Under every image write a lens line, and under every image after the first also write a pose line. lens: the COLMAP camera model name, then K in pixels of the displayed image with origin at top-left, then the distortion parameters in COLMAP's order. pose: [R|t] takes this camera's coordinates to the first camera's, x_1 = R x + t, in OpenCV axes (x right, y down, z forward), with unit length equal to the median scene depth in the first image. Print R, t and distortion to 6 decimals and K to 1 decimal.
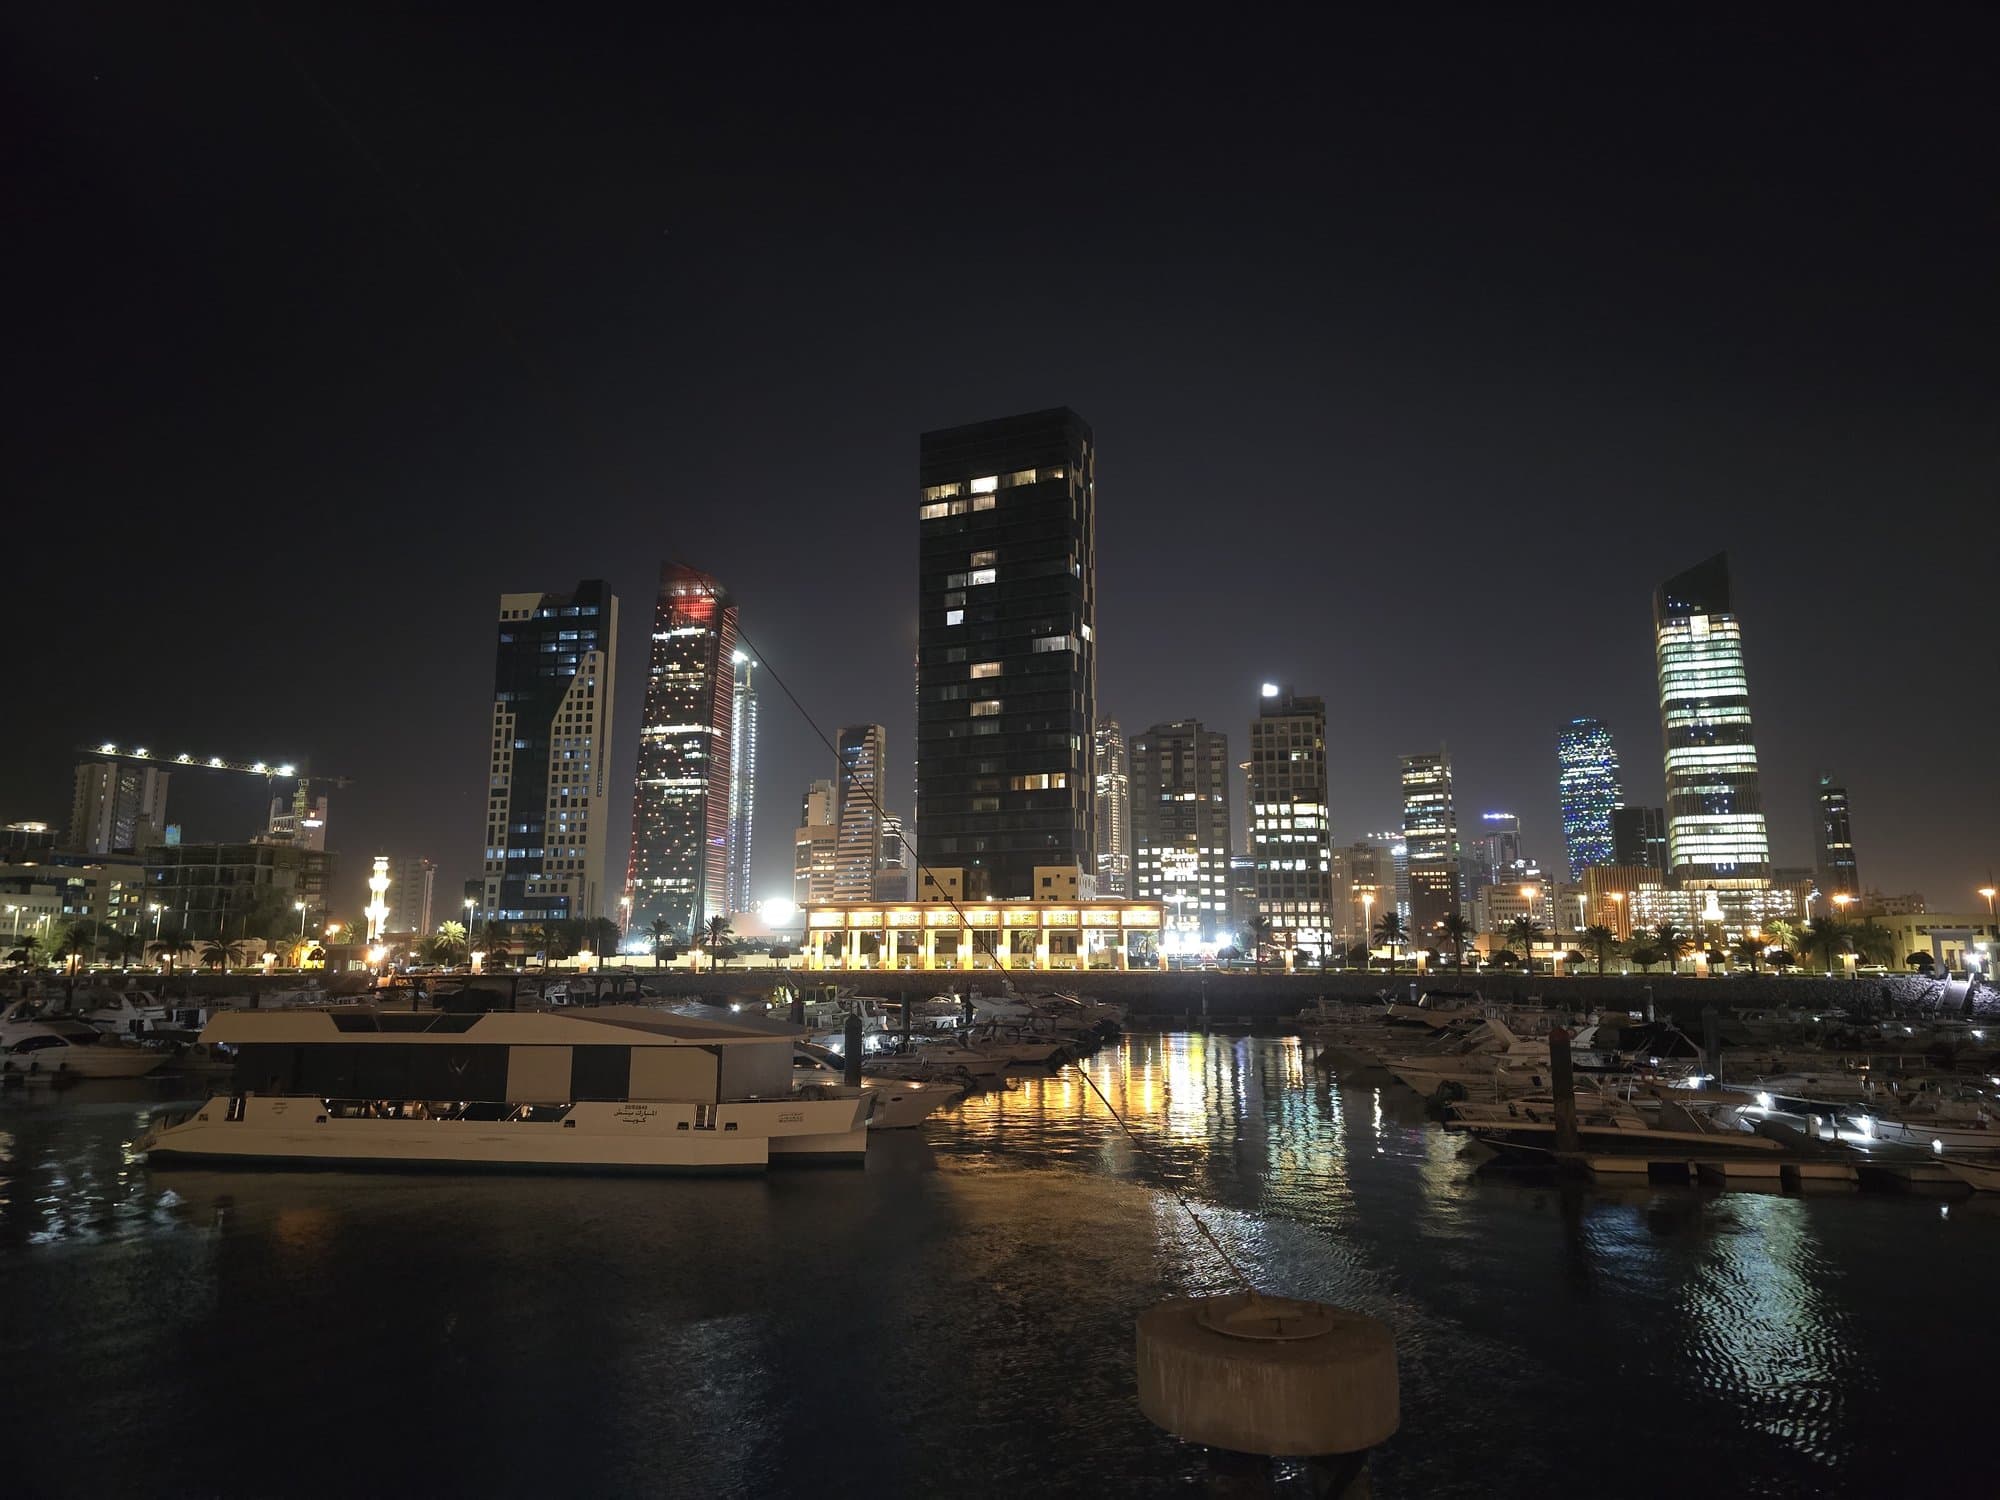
lens RADIAL K [[1327.8, 0, 988.0], [0, 1327.8, 707.0], [0, 0, 1]] dist [0.085105, -0.088192]
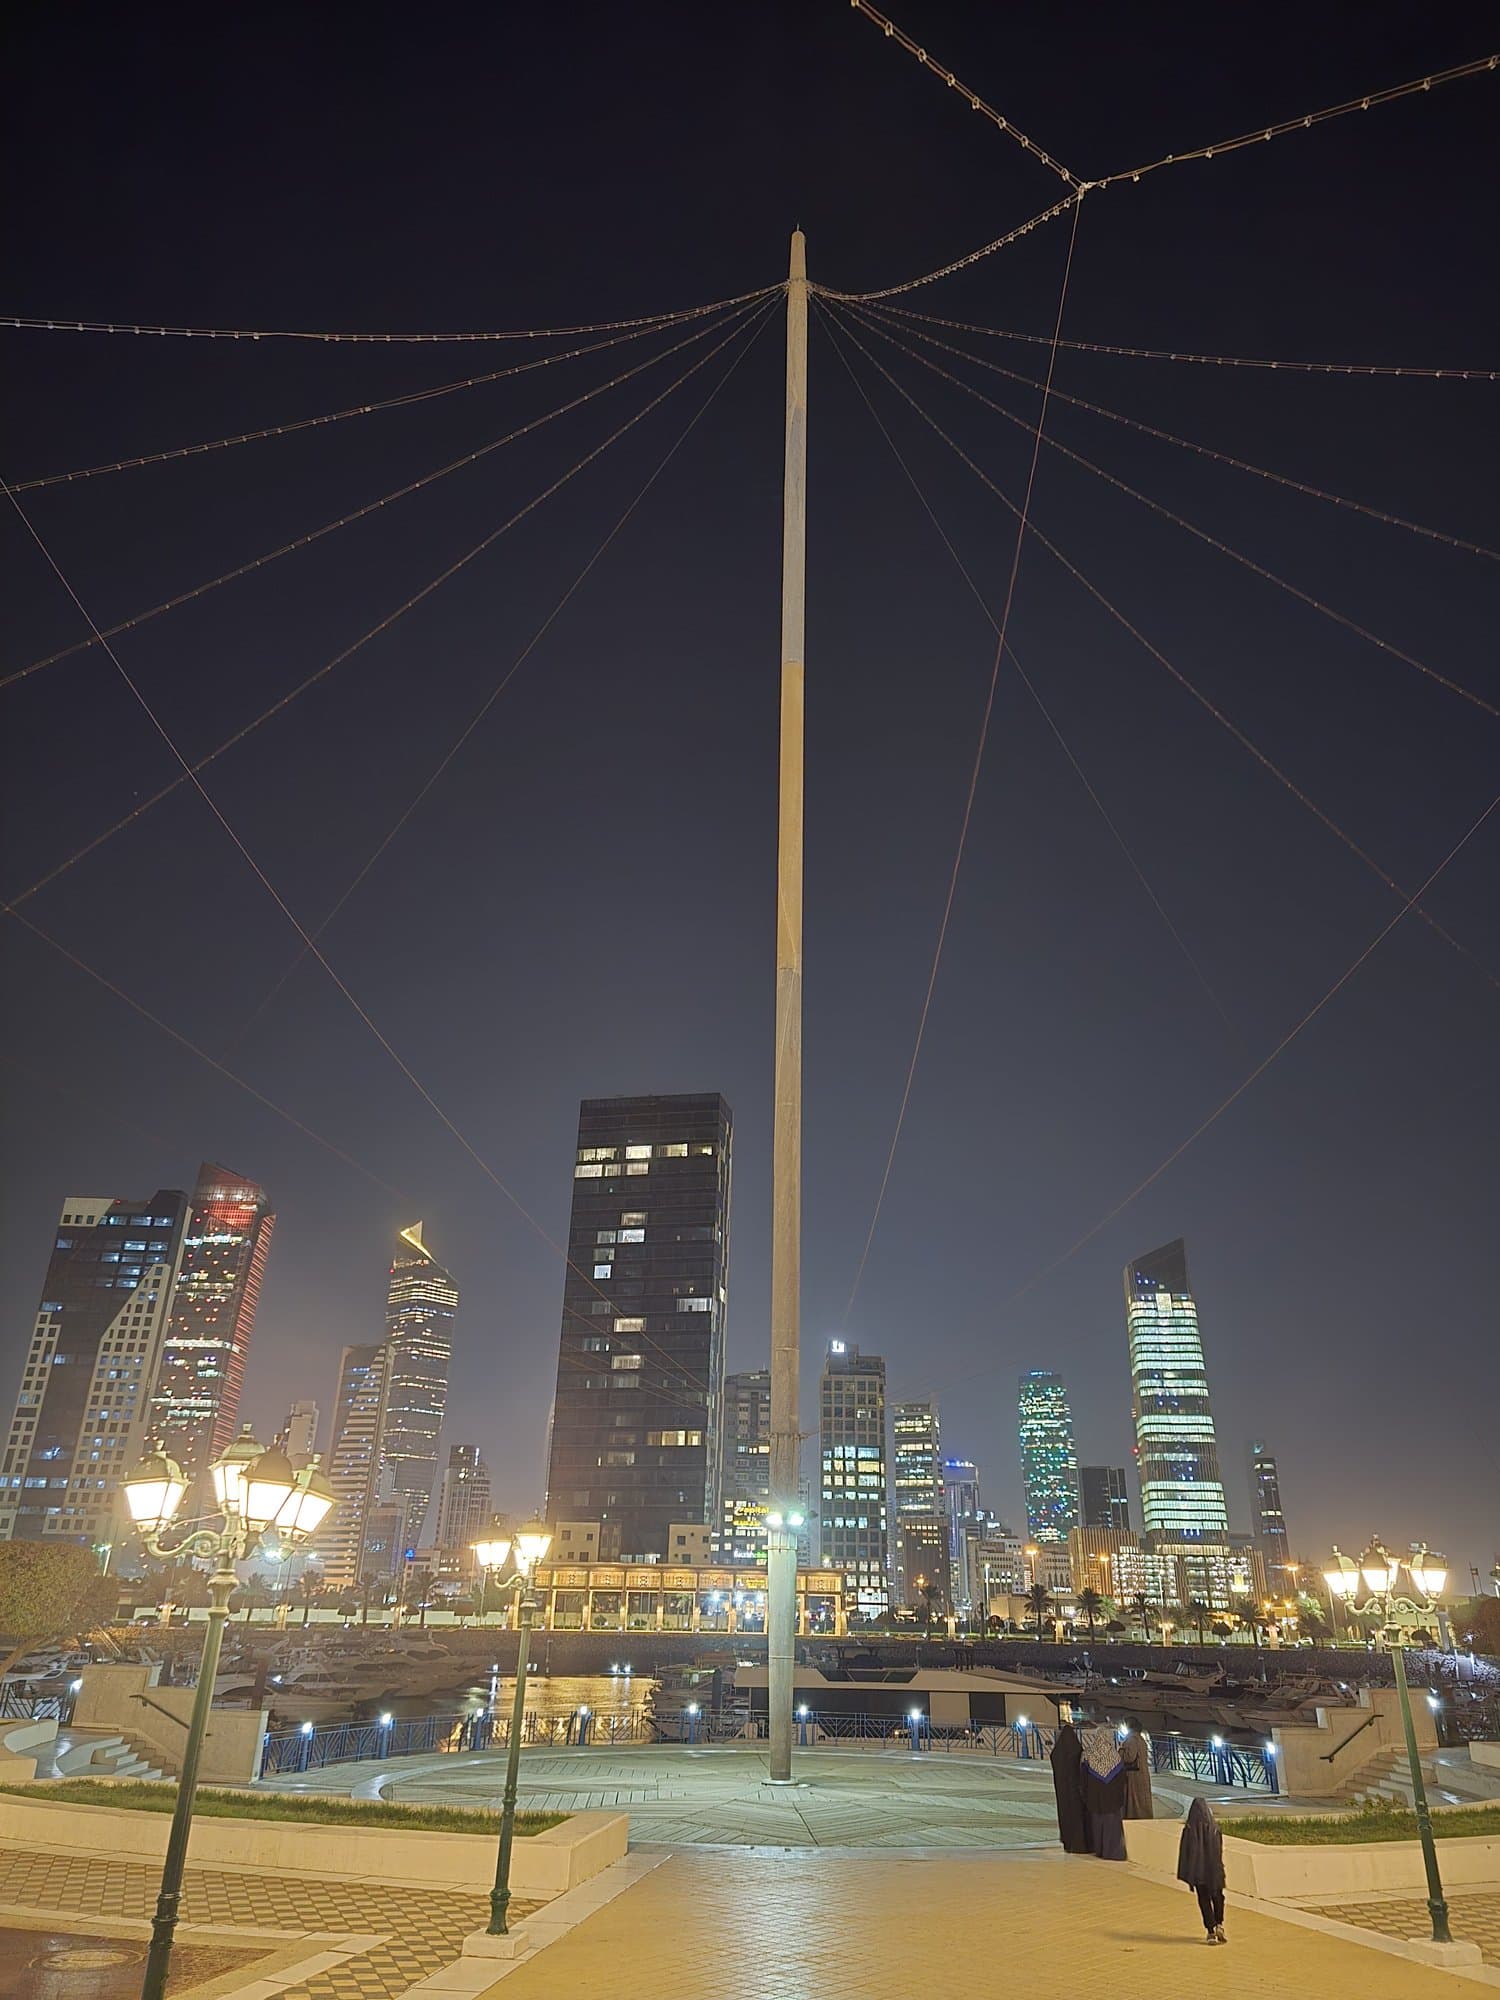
lens RADIAL K [[1327.8, 0, 769.9], [0, 1327.8, 998.4], [0, 0, 1]] dist [0.085105, -0.088192]
pose [[0.970662, 0.116215, 0.210500, -0.094115], [-0.062694, 0.967483, -0.245043, -0.016062], [-0.232133, 0.224657, 0.946385, -0.073382]]
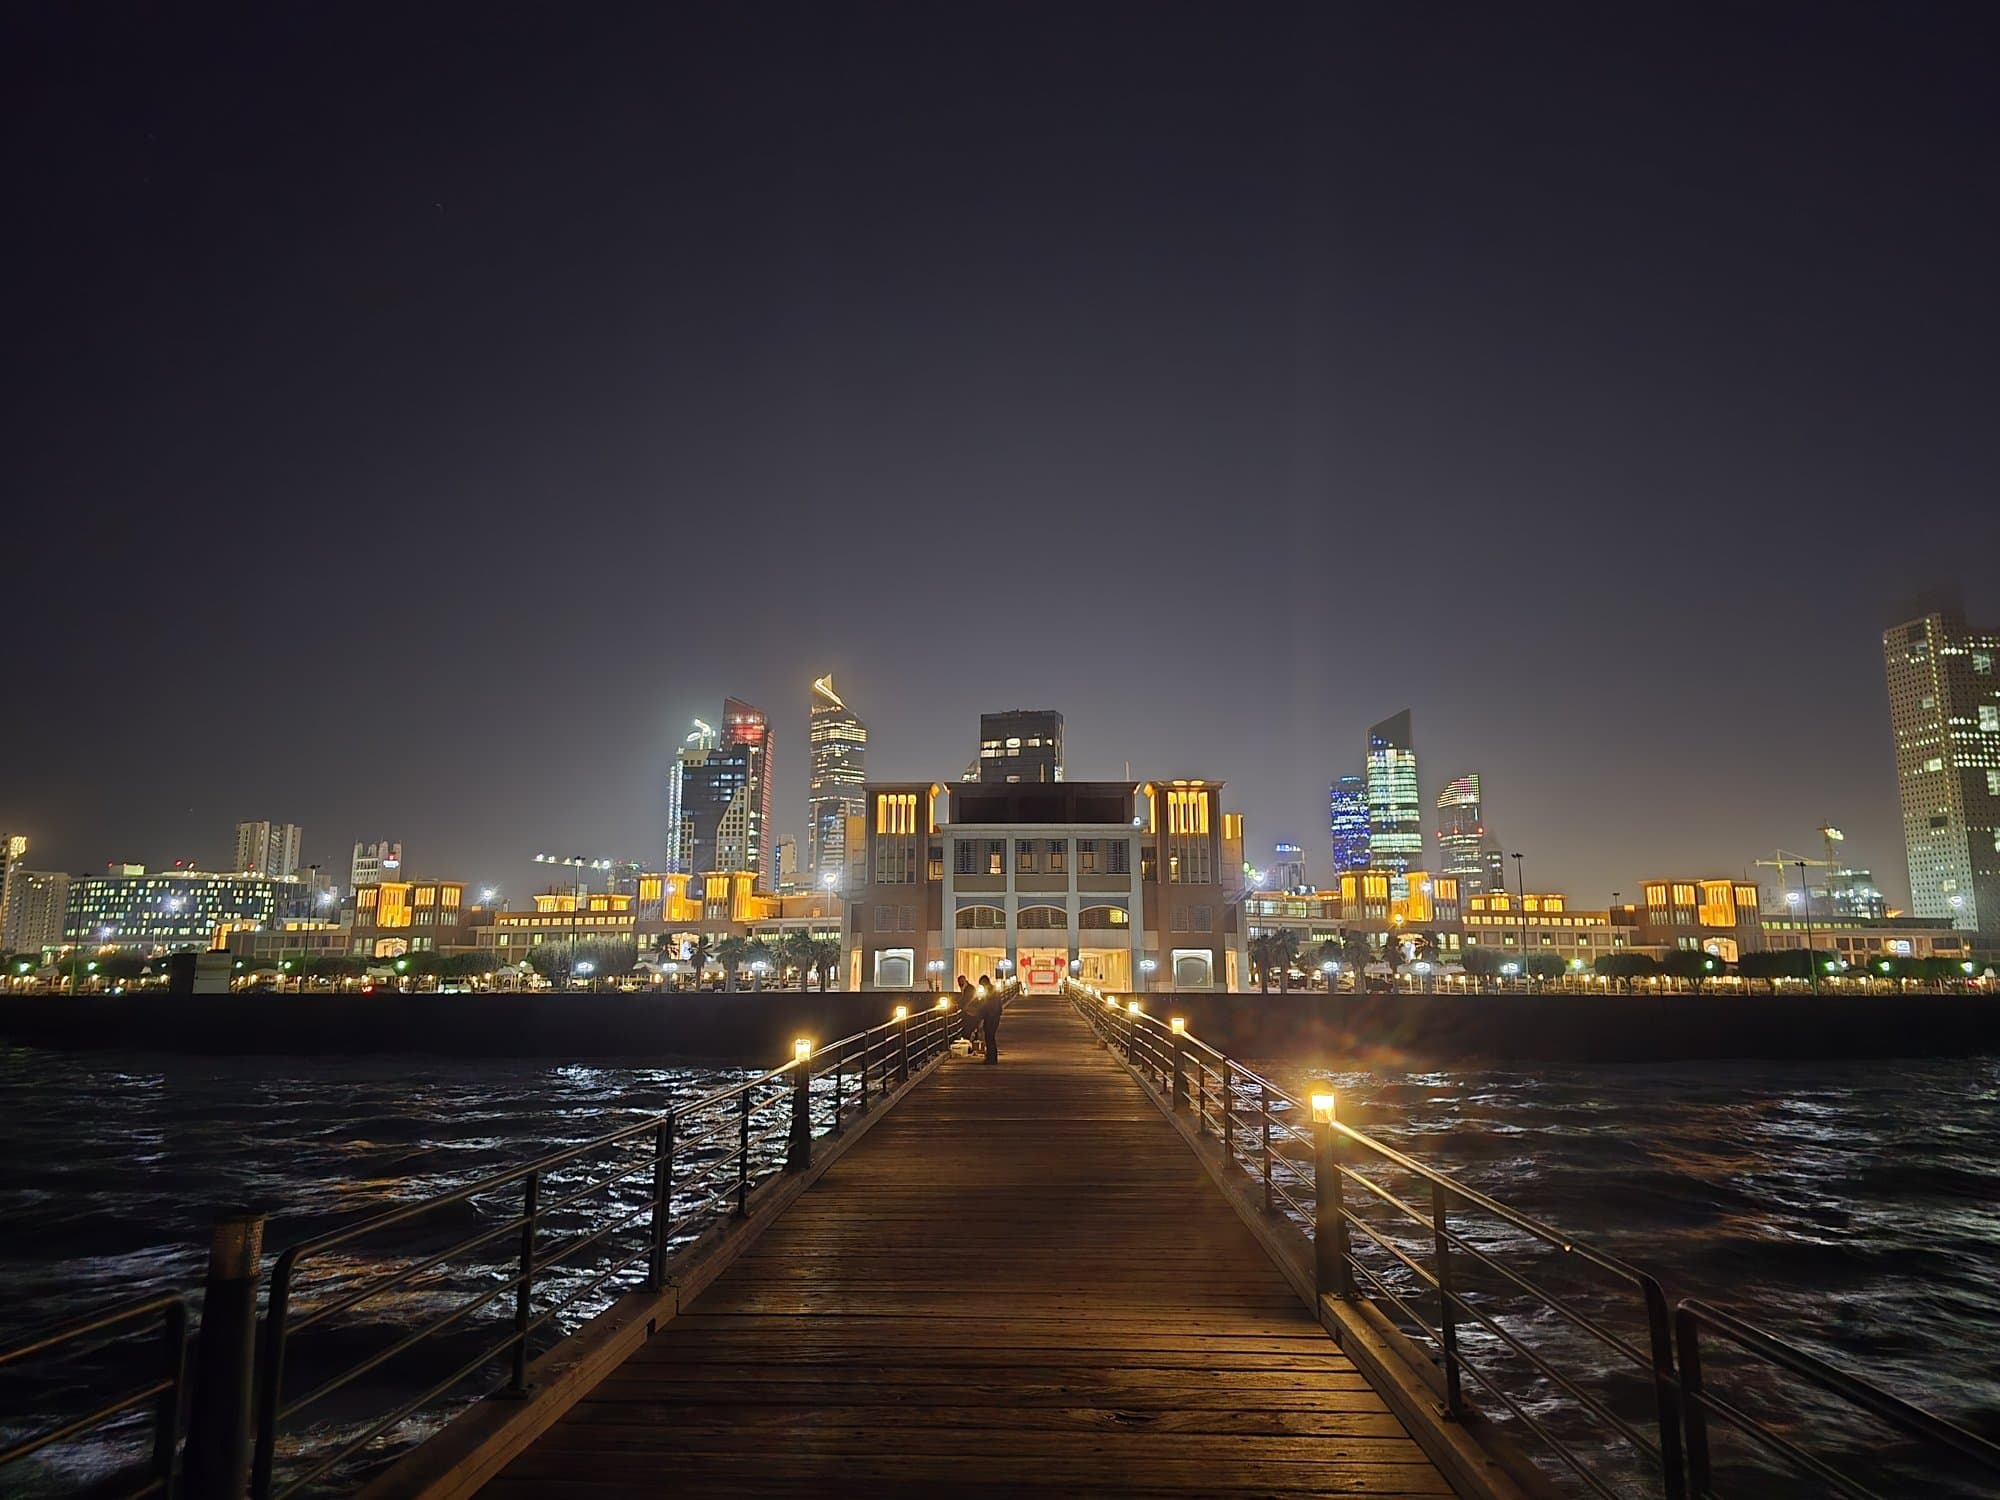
lens RADIAL K [[1249.2, 0, 992.4], [0, 1249.2, 707.9], [0, 0, 1]] dist [0.049751, 0.000061]
pose [[0.992054, 0.026134, 0.123070, -0.179037], [-0.023969, 0.999531, -0.019038, -0.118326], [-0.123510, 0.015936, 0.992215, -0.607304]]
